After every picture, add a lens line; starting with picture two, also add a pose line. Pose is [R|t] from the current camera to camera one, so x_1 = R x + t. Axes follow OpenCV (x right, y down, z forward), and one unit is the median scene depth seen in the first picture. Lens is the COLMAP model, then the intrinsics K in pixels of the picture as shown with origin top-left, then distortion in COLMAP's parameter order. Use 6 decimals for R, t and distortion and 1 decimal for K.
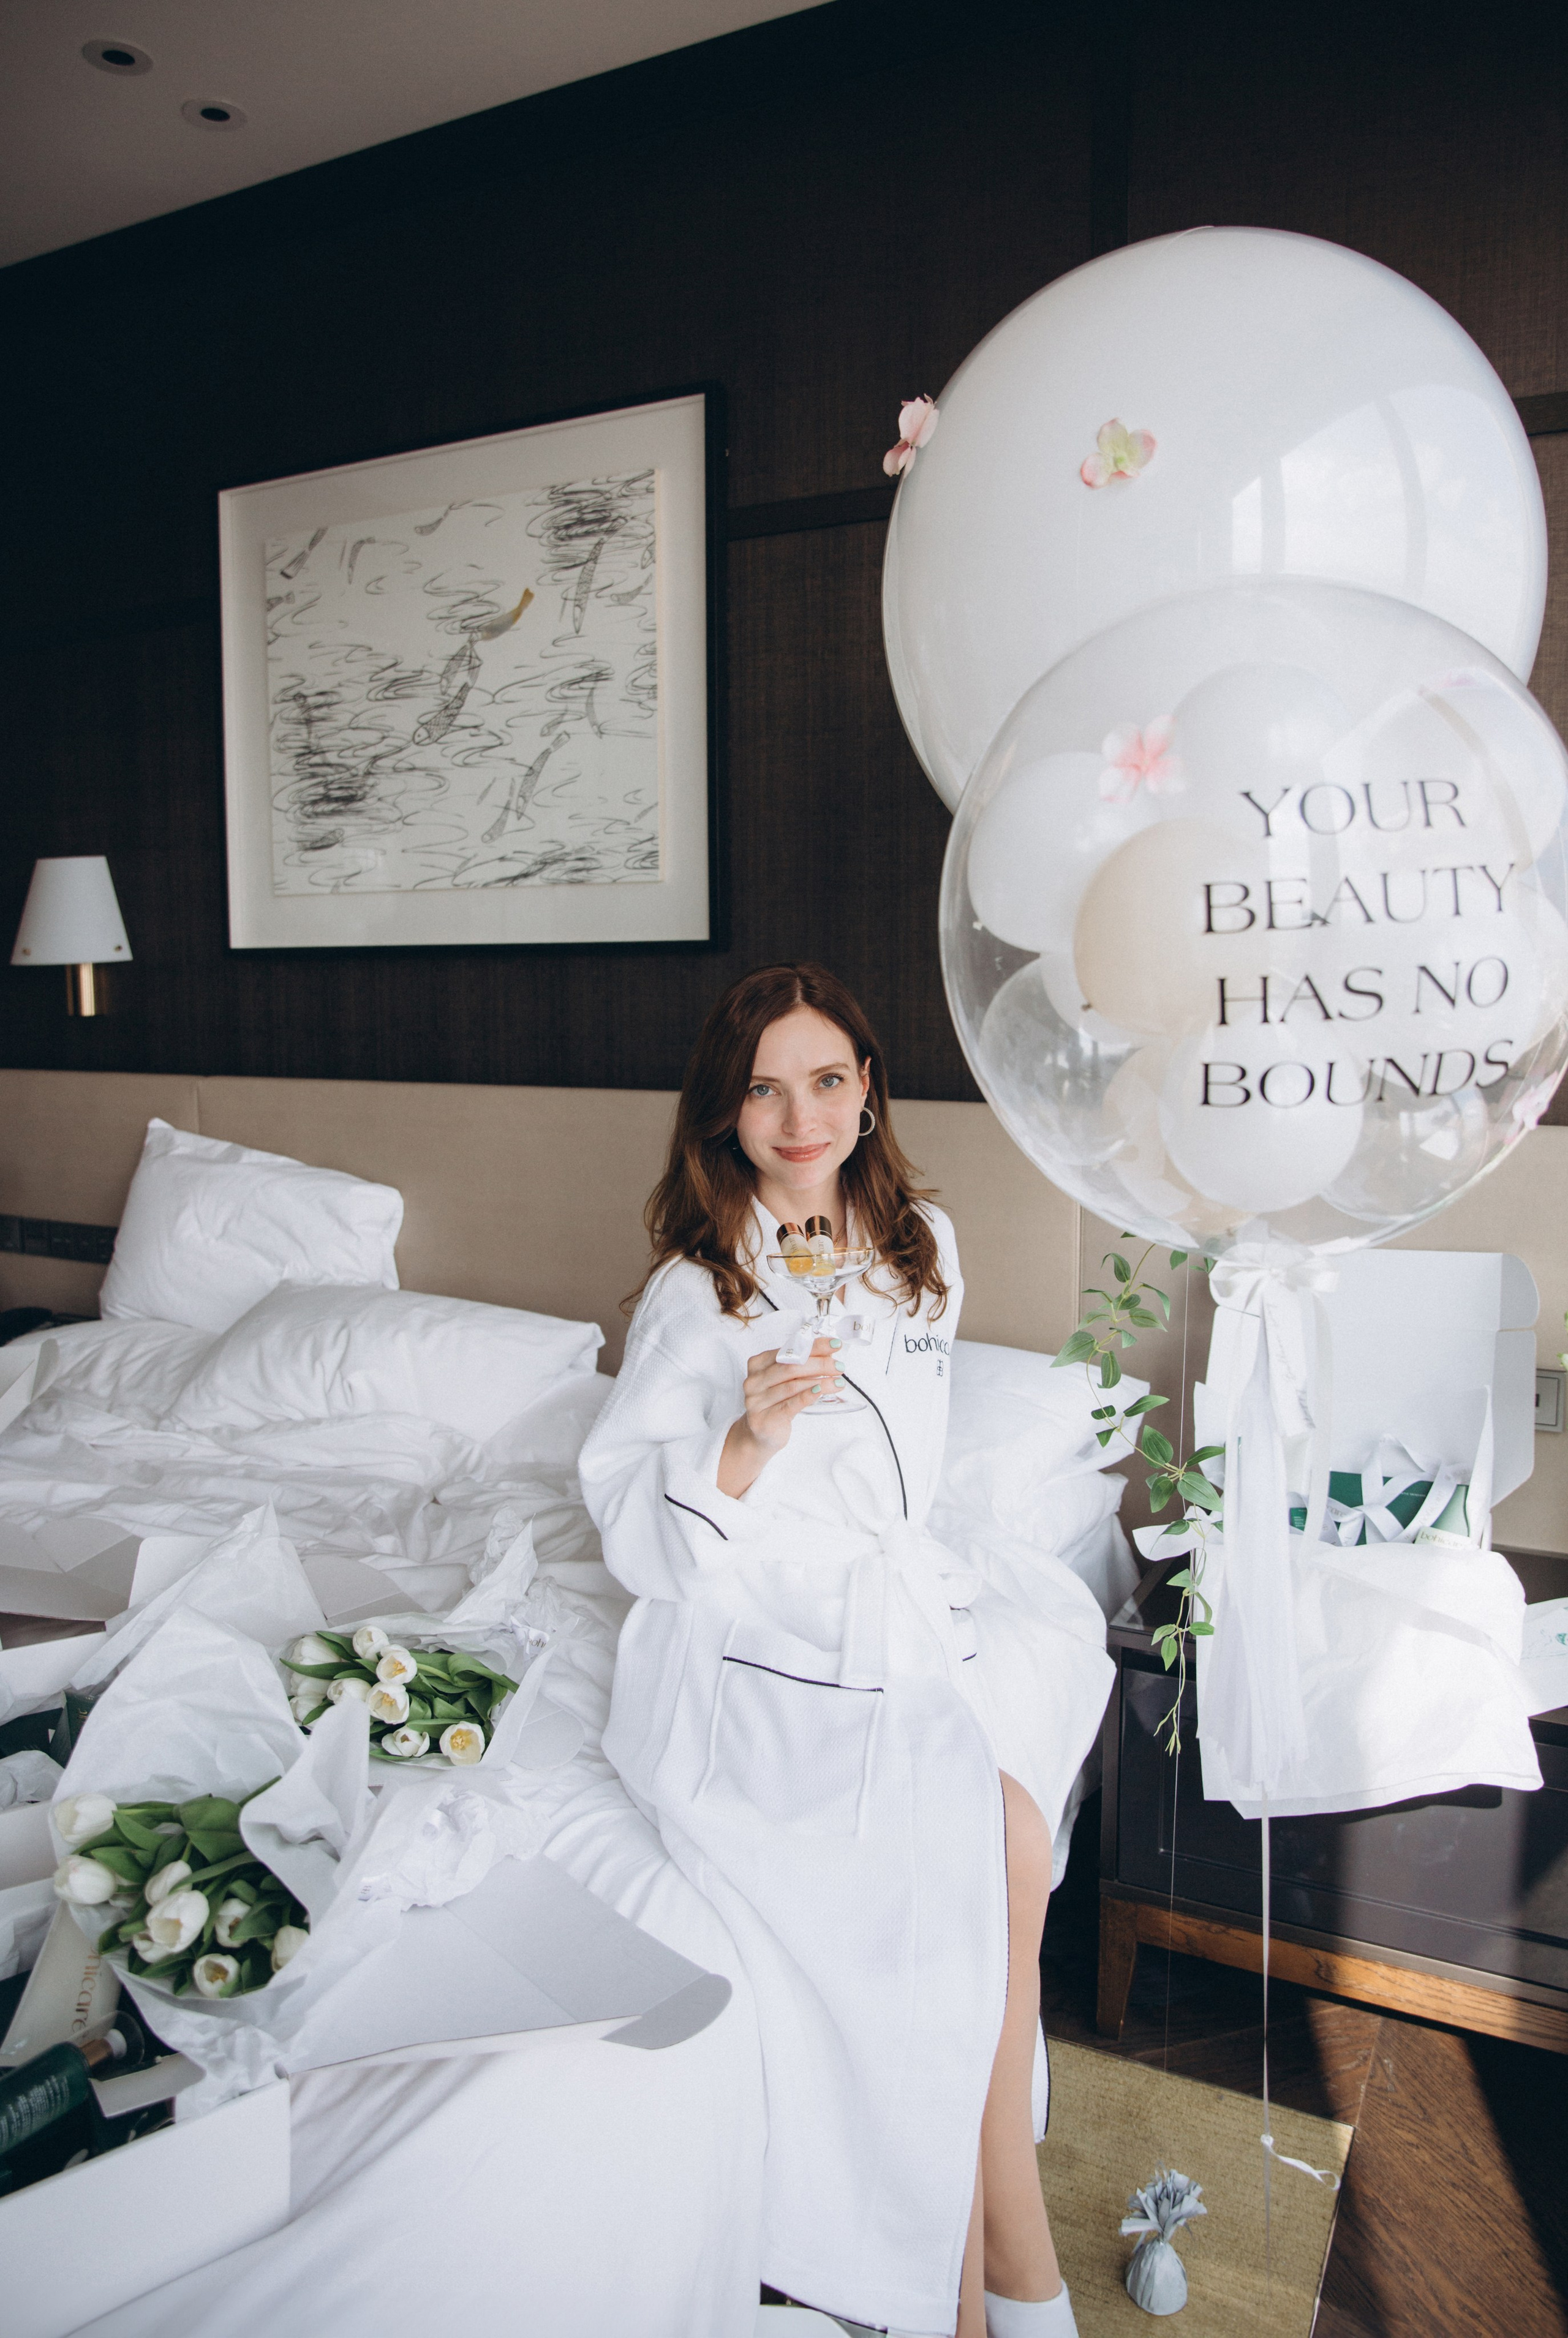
lens RADIAL K [[1638.8, 0, 771.1], [0, 1638.8, 1120.4], [0, 0, 1]] dist [-0.110777, 0.075734]
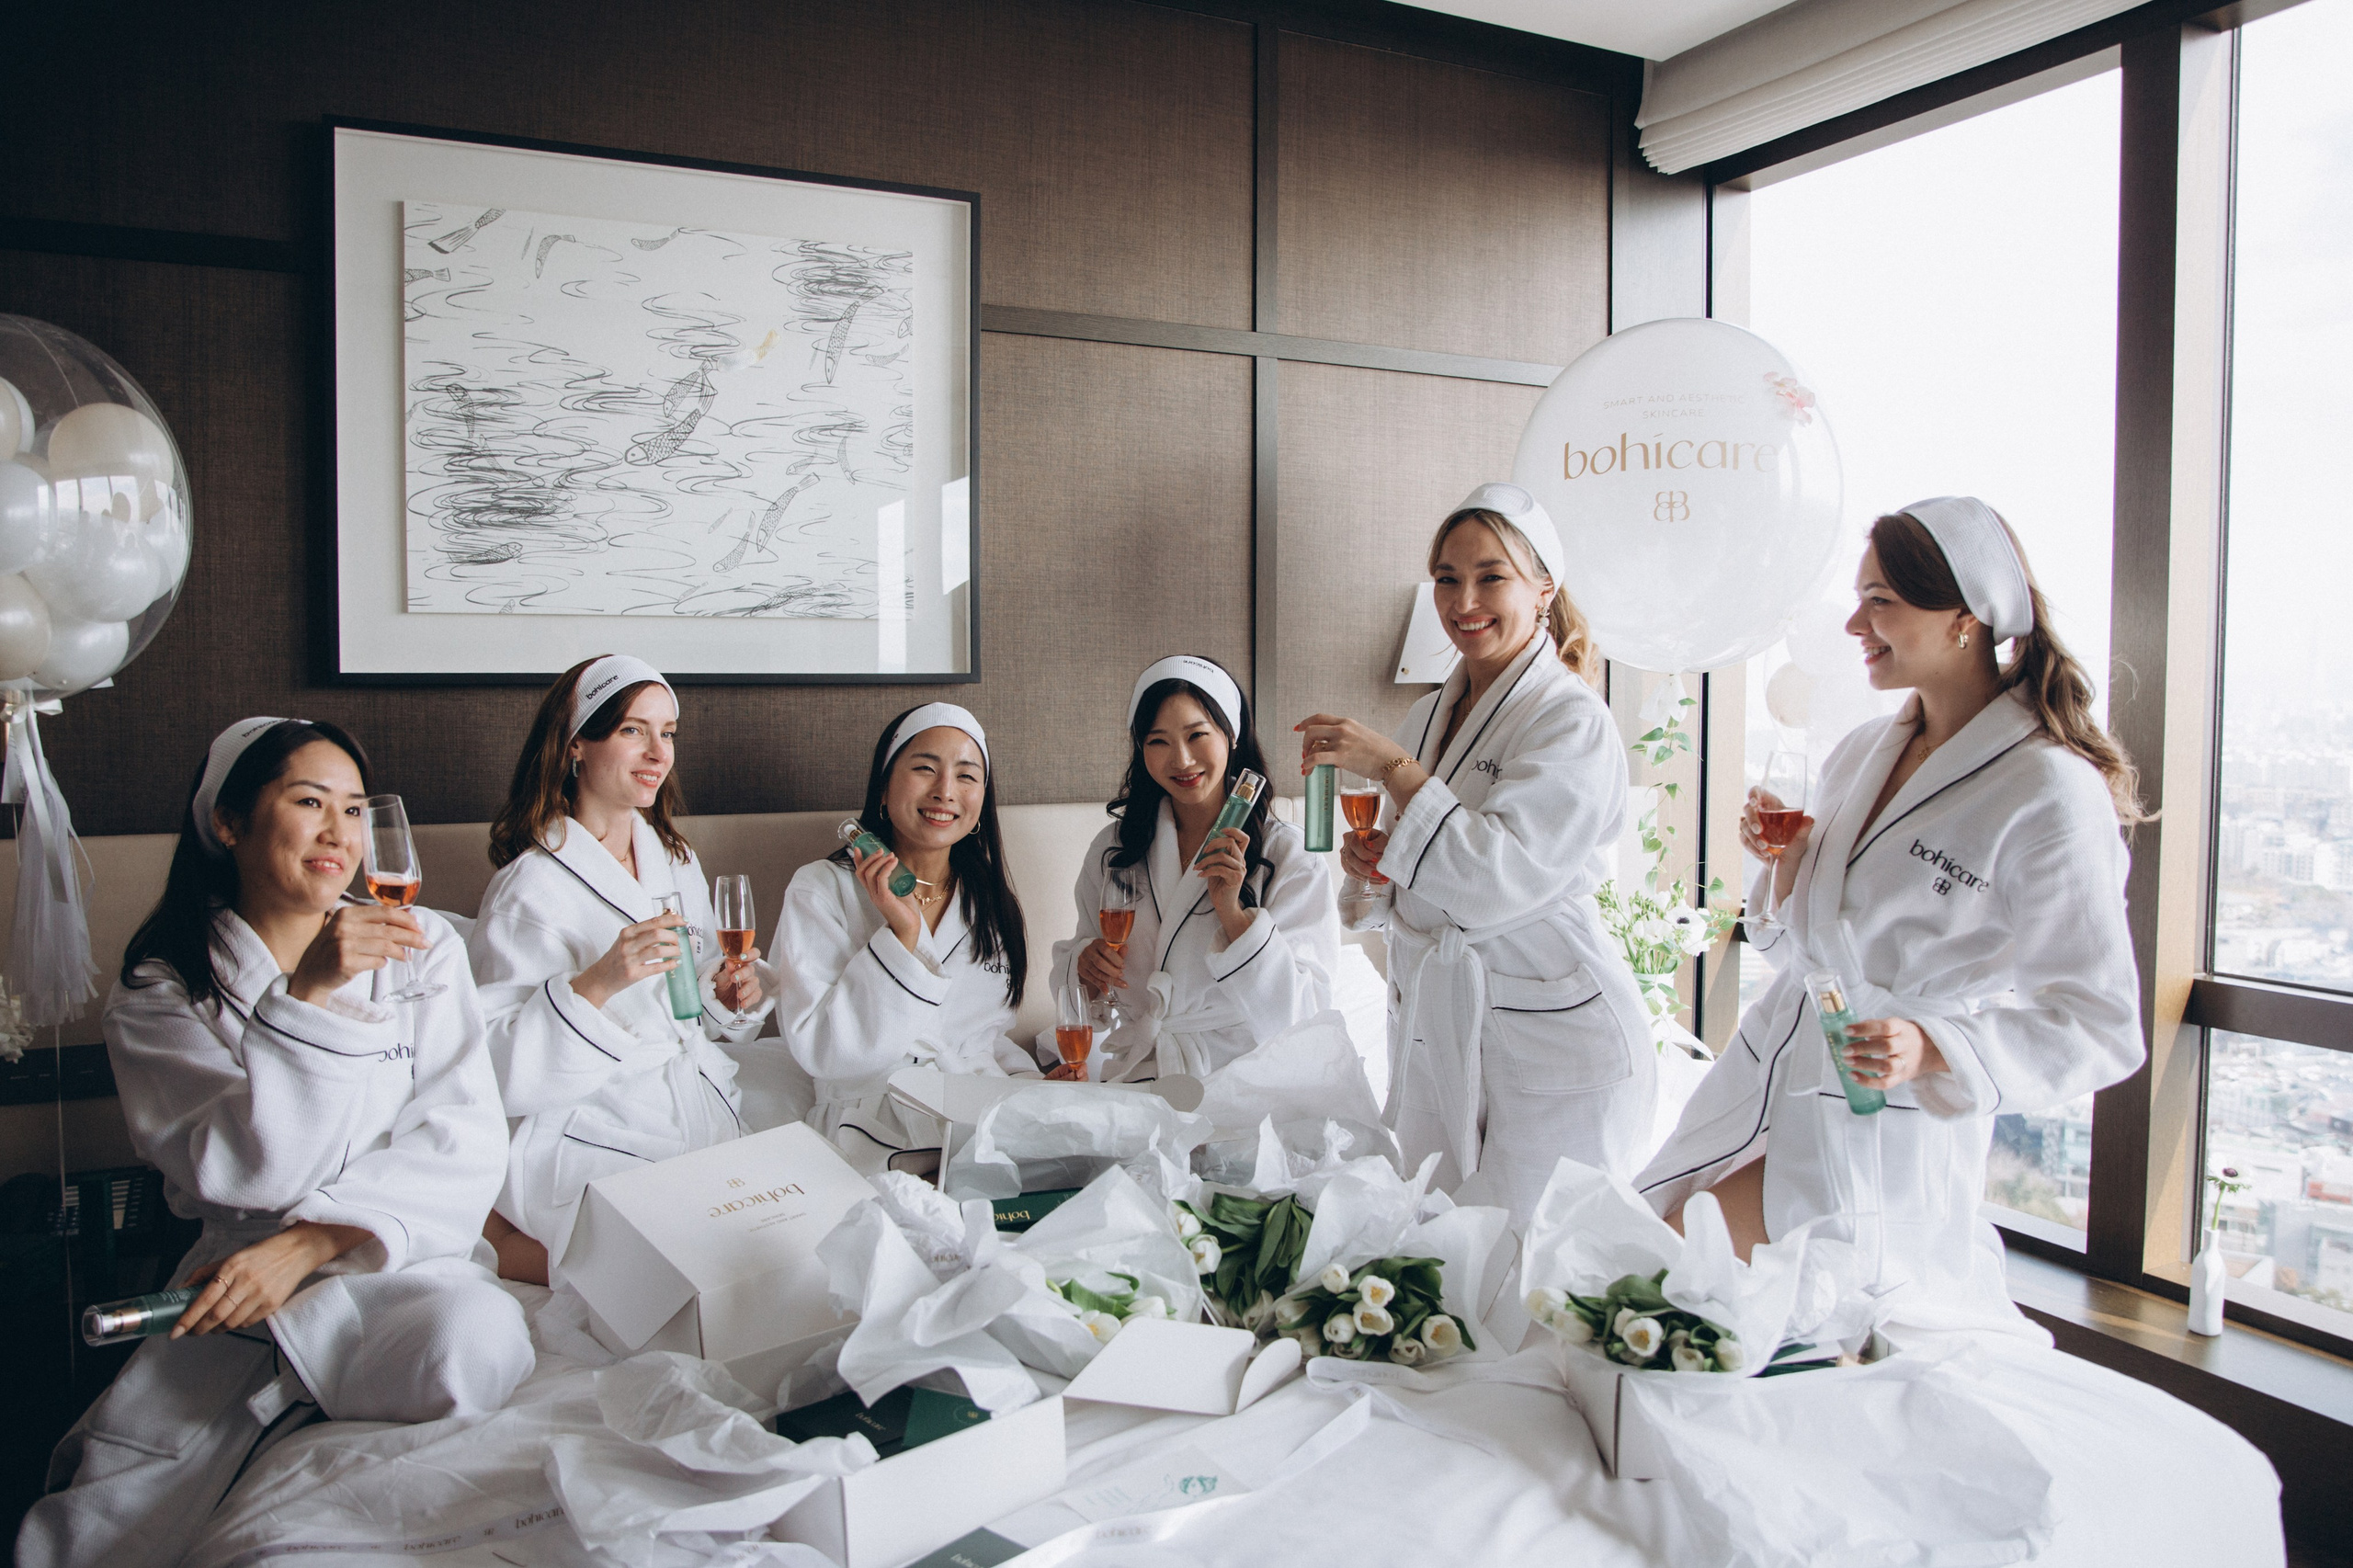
lens RADIAL K [[1721.3, 0, 1176.5], [0, 1721.3, 784.0], [0, 0, 1]] dist [-0.114622, 0.083370]
pose [[0.585821, -0.034294, 0.809715, -0.885836], [0.079447, 0.996722, -0.015265, -0.003269], [-0.806537, 0.073272, 0.586625, 0.177039]]
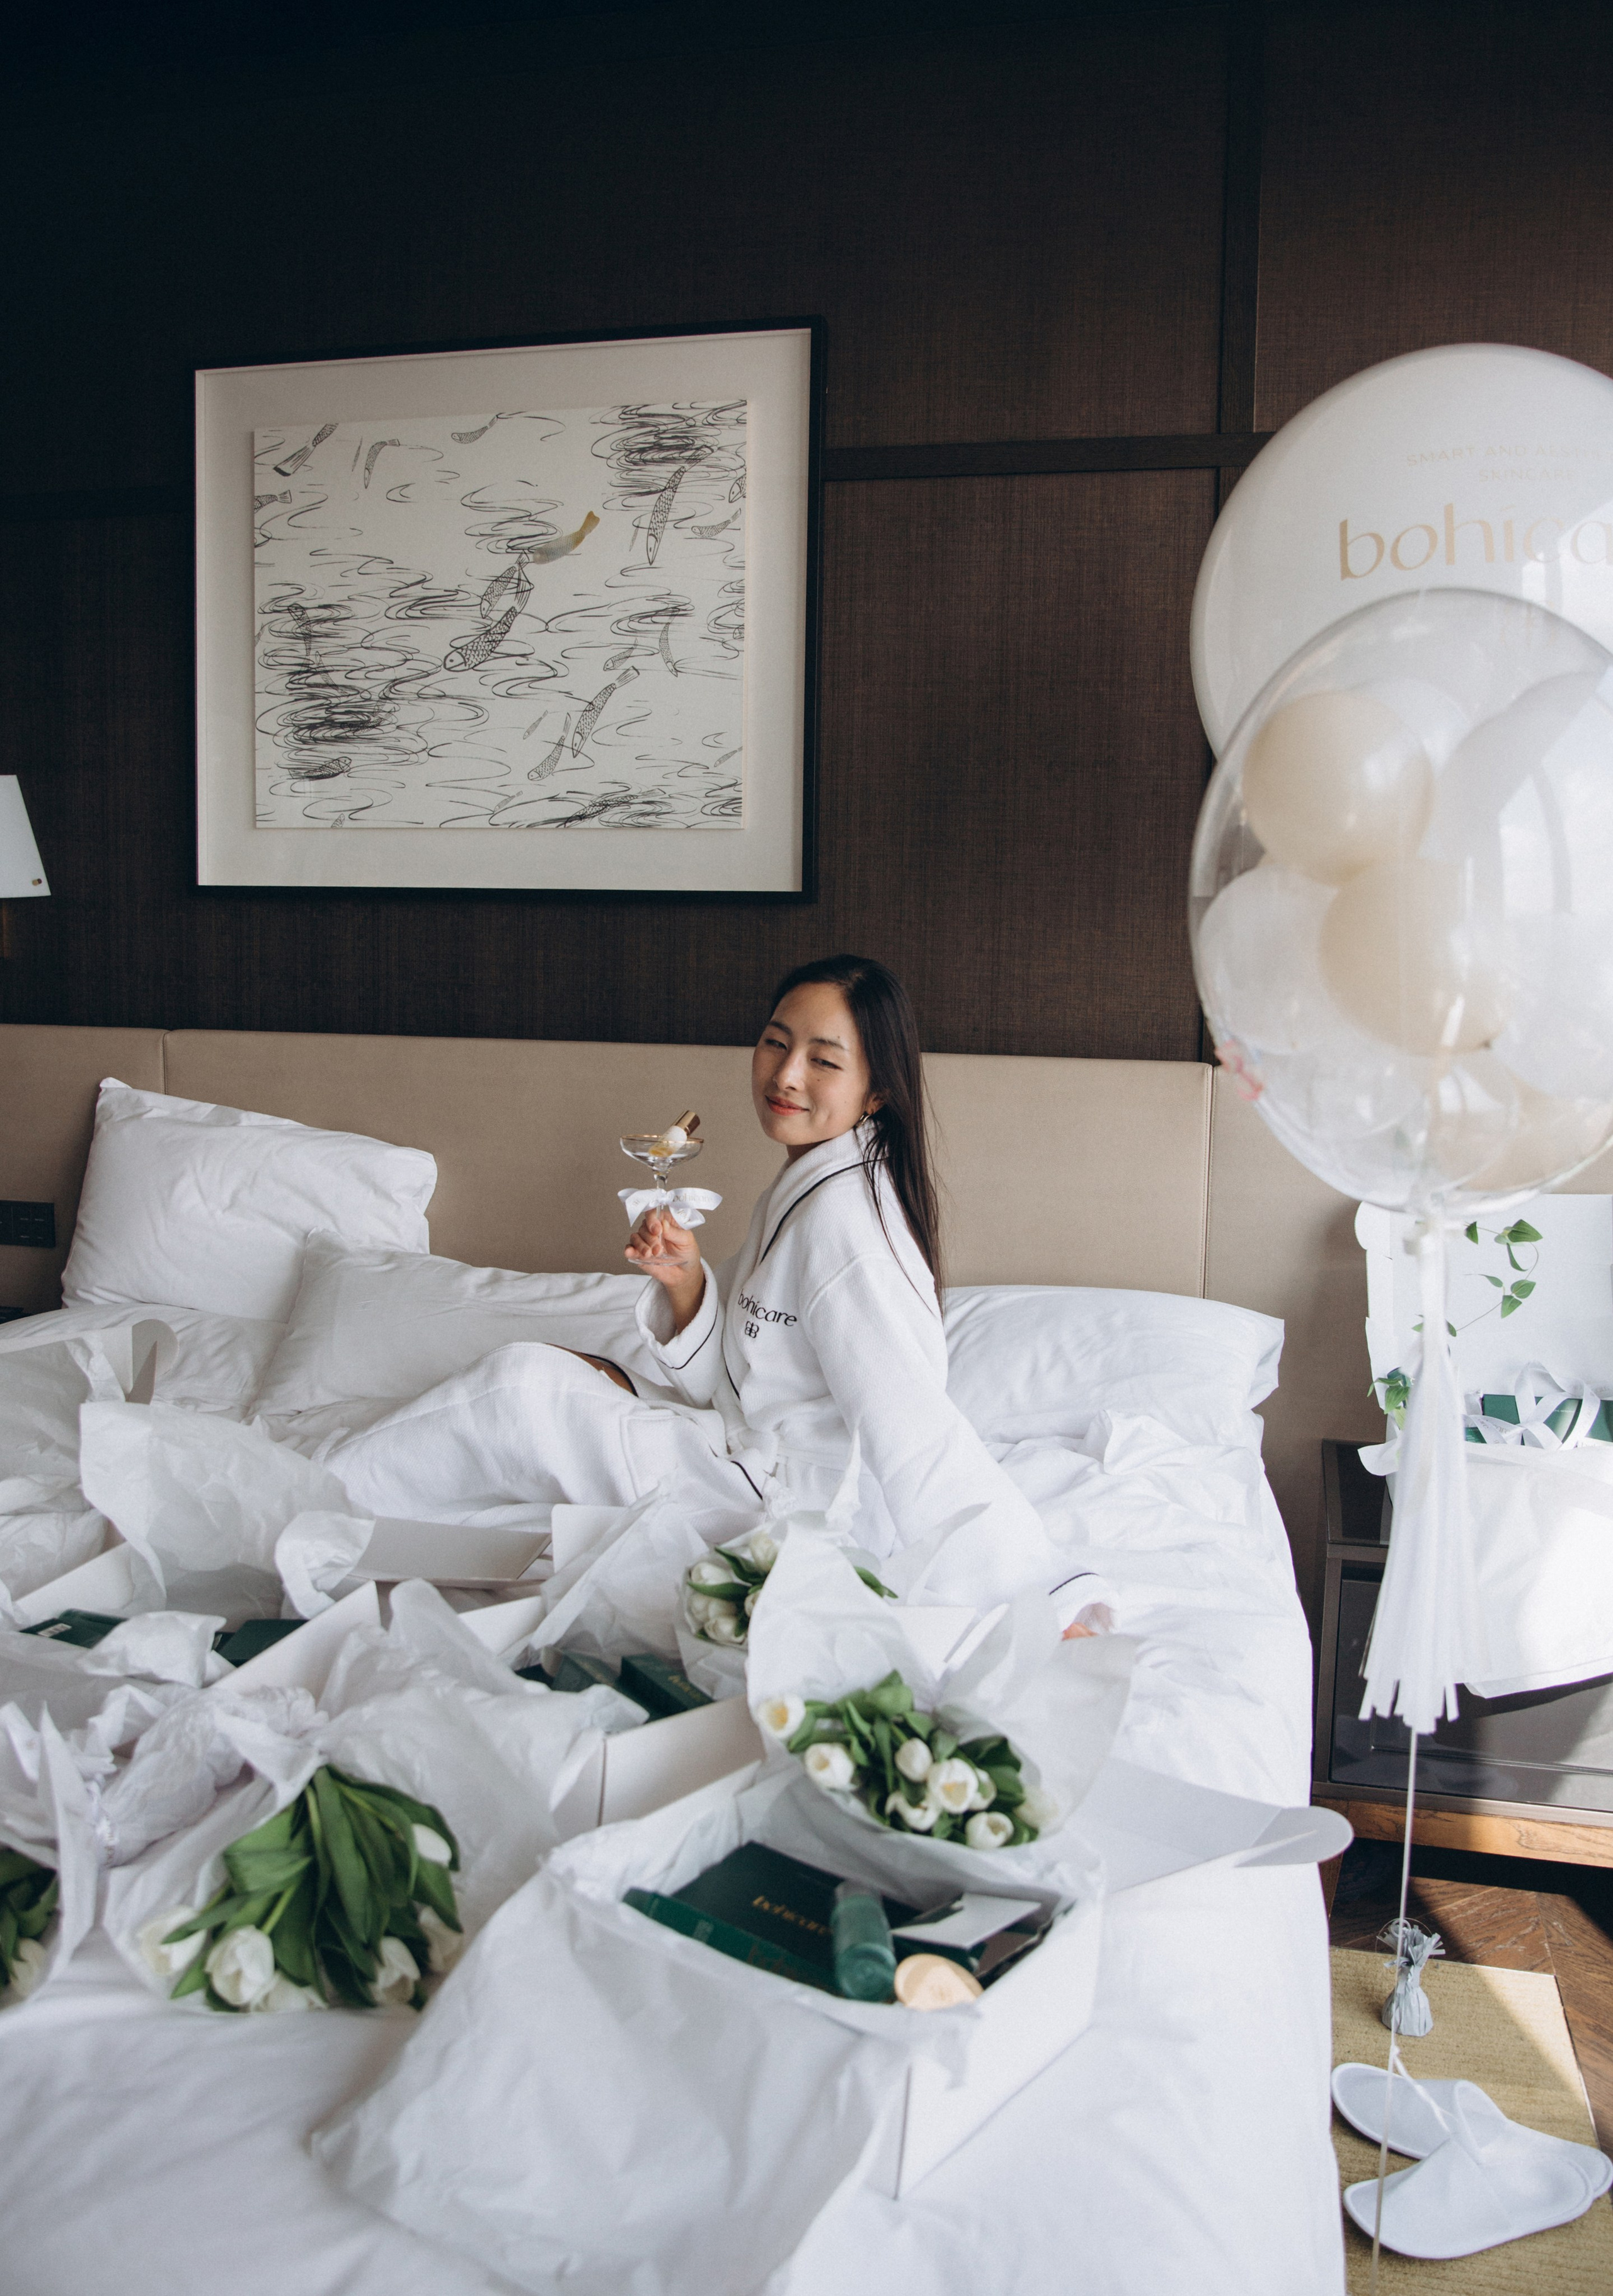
lens RADIAL K [[1905.5, 0, 793.4], [0, 1905.5, 1095.7], [0, 0, 1]] dist [-0.100840, 0.080796]
pose [[0.972430, -0.002325, 0.233183, -0.292428], [0.001570, 0.999993, 0.003421, 0.006732], [-0.233189, -0.002961, 0.972427, -0.094537]]
